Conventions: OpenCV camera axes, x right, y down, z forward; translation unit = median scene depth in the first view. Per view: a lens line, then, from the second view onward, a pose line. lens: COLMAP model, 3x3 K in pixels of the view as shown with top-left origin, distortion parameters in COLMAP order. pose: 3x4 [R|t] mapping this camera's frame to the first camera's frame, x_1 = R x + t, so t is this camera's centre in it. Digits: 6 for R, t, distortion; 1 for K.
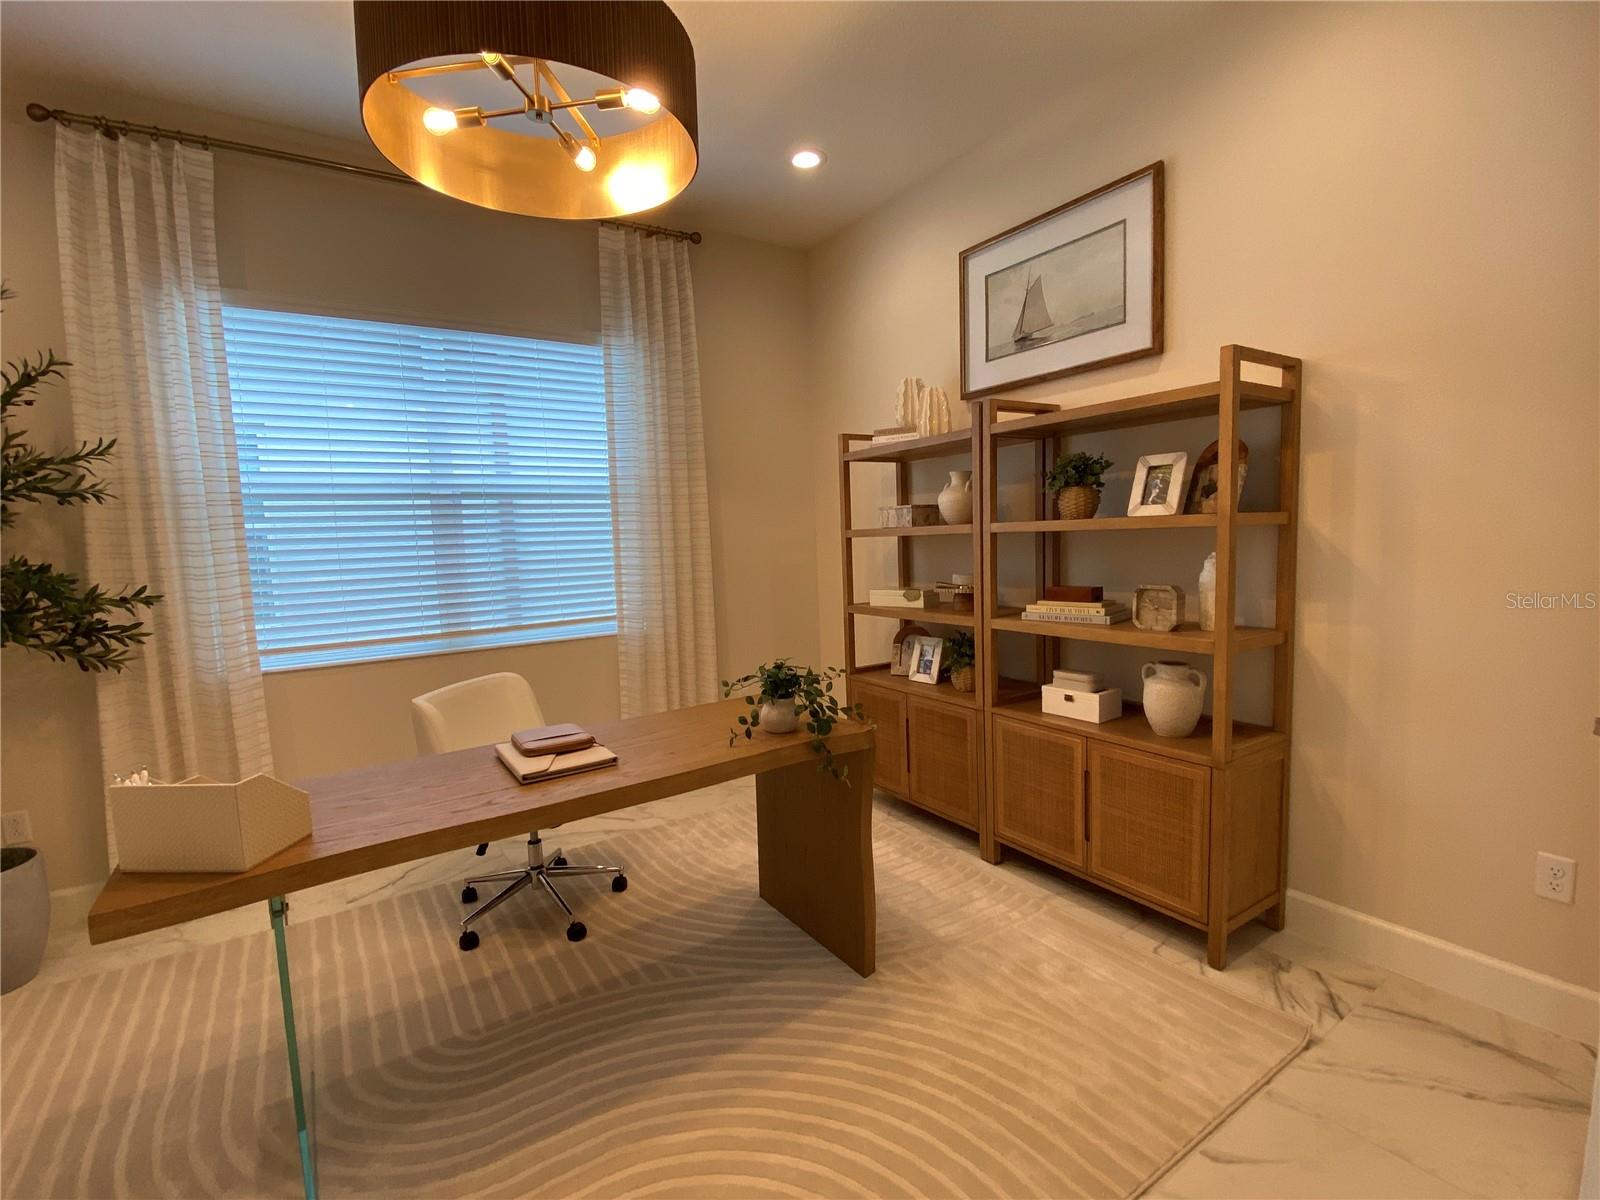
lens RADIAL K [[763.2, 0, 822.2], [0, 763.2, 588.5], [0, 0, 1]] dist [0.086009, -0.057025]
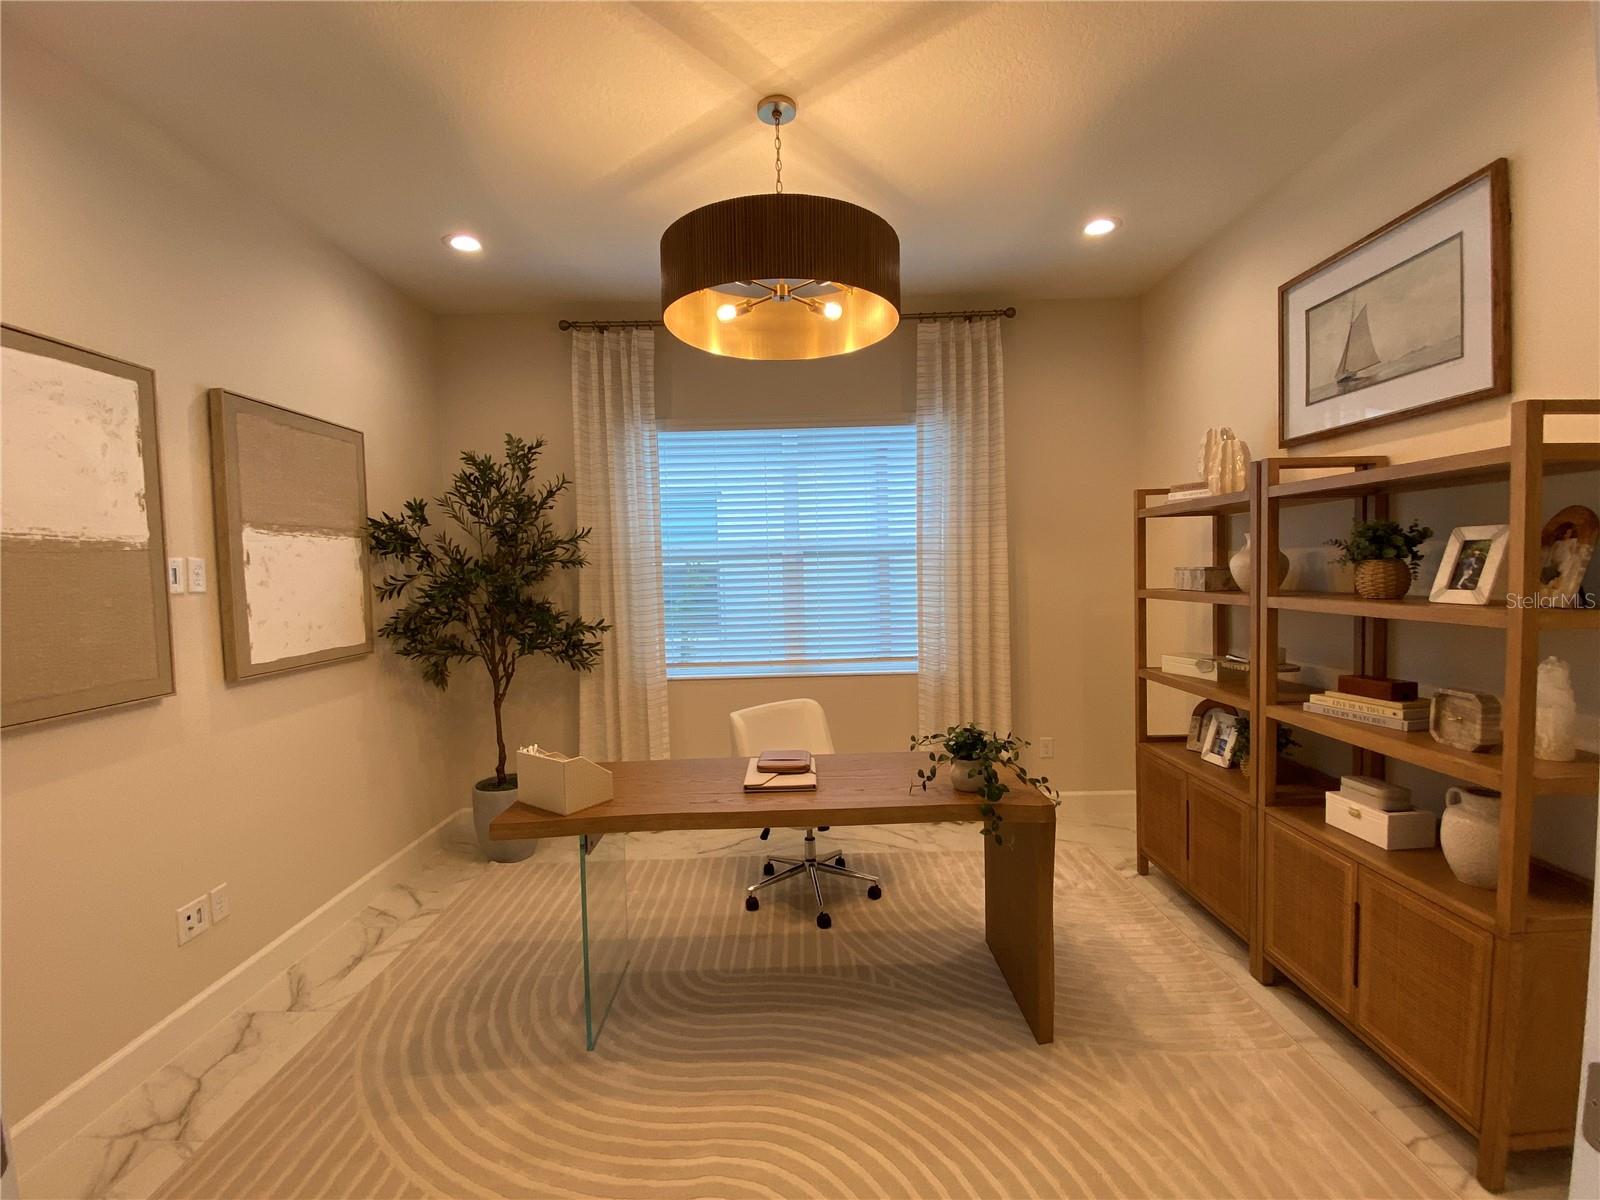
lens RADIAL K [[763.2, 0, 822.2], [0, 763.2, 588.5], [0, 0, 1]] dist [0.086009, -0.057025]
pose [[0.835707, 0.037388, -0.547901, 0.304844], [-0.050391, 0.998692, -0.008712, -0.065561], [0.546858, 0.034890, 0.836498, -0.036237]]
